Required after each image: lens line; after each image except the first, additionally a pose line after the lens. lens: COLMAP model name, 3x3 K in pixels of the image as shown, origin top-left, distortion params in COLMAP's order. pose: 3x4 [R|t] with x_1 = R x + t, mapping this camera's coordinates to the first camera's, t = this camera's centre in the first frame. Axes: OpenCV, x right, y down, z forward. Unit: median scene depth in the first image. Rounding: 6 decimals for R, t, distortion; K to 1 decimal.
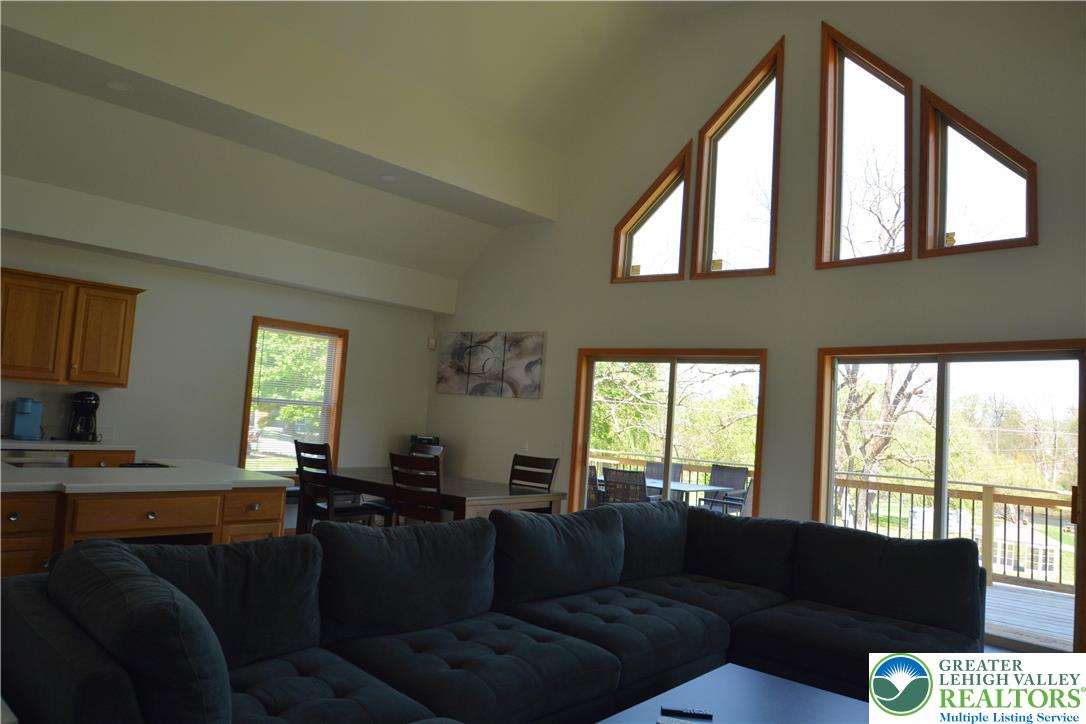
lens RADIAL K [[743.0, 0, 540.7], [0, 743.0, 357.2], [0, 0, 1]] dist [-0.028909, -0.001062]
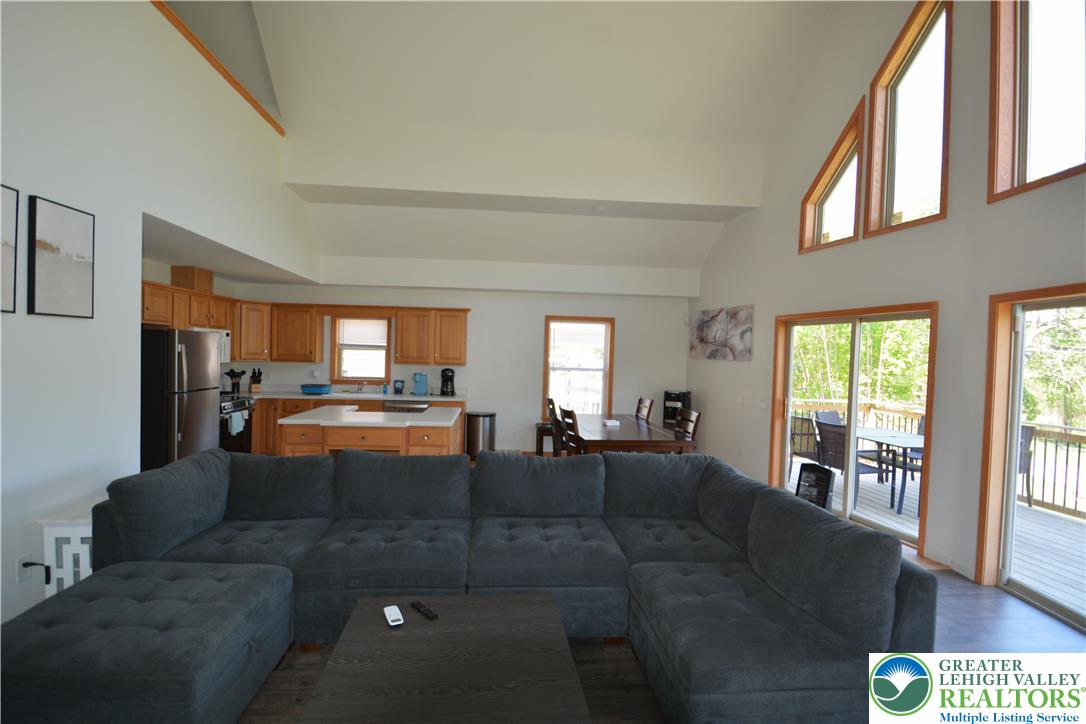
lens RADIAL K [[527.5, 0, 541.6], [0, 527.5, 367.5], [0, 0, 1]] dist [-0.001308, -0.000172]
pose [[0.733142, -0.026236, -0.679570, 0.330548], [0.076388, 0.996109, 0.043953, 0.003596], [0.675772, -0.084135, 0.732293, 0.151270]]
